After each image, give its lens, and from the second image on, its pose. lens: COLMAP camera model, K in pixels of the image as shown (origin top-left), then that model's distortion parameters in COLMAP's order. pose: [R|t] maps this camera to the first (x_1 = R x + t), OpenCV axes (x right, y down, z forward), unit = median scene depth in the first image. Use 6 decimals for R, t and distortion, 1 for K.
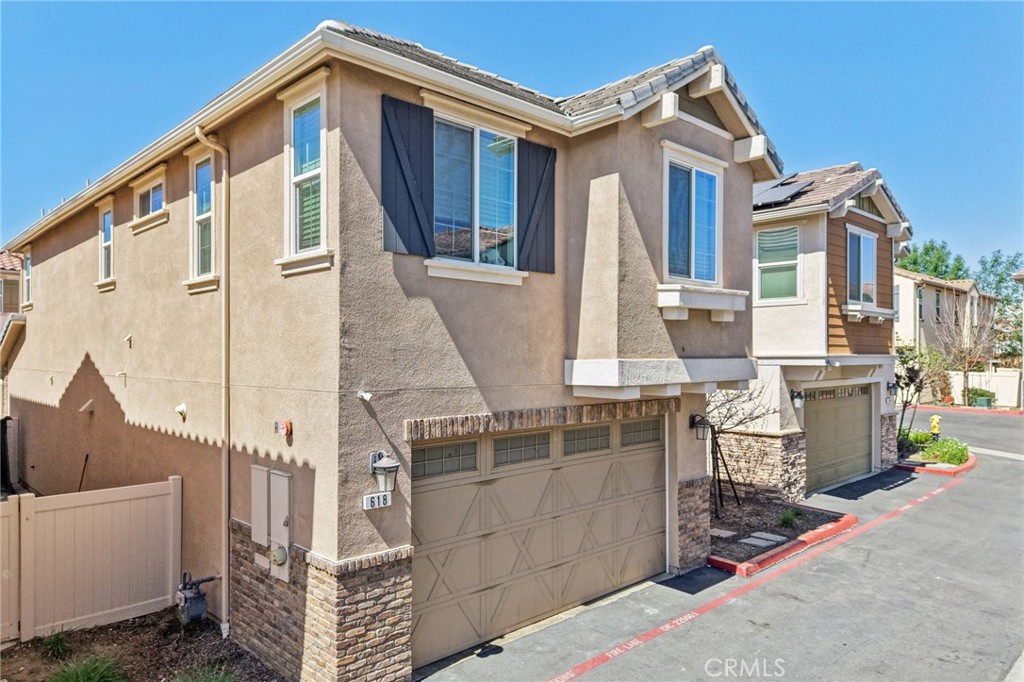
lens RADIAL K [[691.3, 0, 512.6], [0, 691.3, 343.0], [0, 0, 1]] dist [-0.003331, -0.001230]
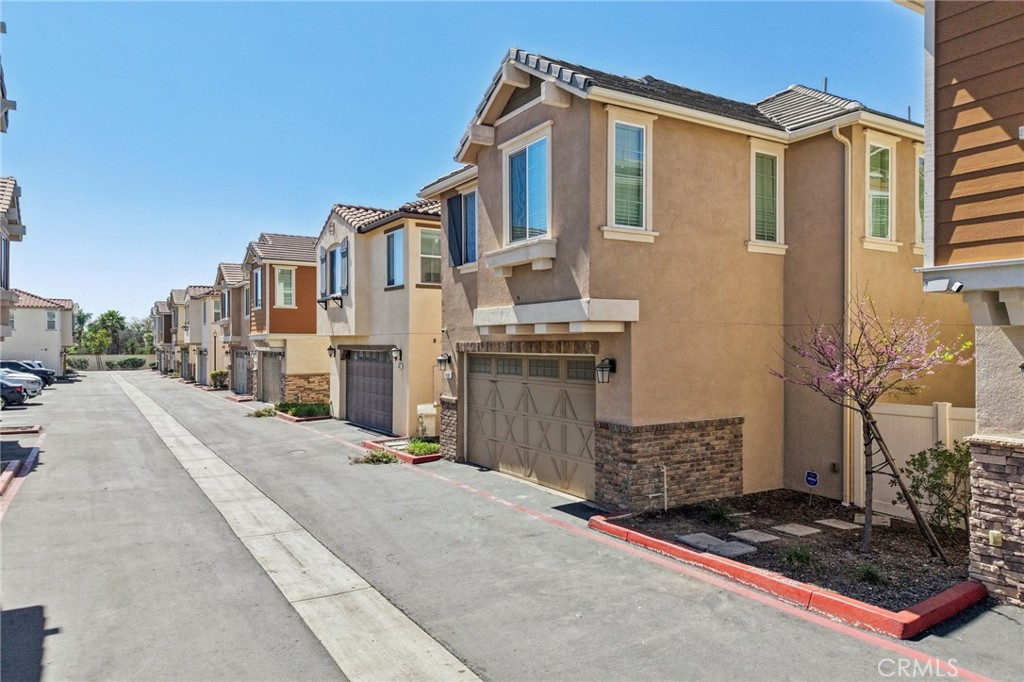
lens RADIAL K [[691.3, 0, 512.7], [0, 691.3, 344.1], [0, 0, 1]] dist [-0.003331, -0.001230]
pose [[-0.224049, 0.002868, -0.974574, 1.361056], [0.019743, 0.999804, -0.001597, 0.087770], [0.974378, -0.019599, -0.224062, 1.168908]]
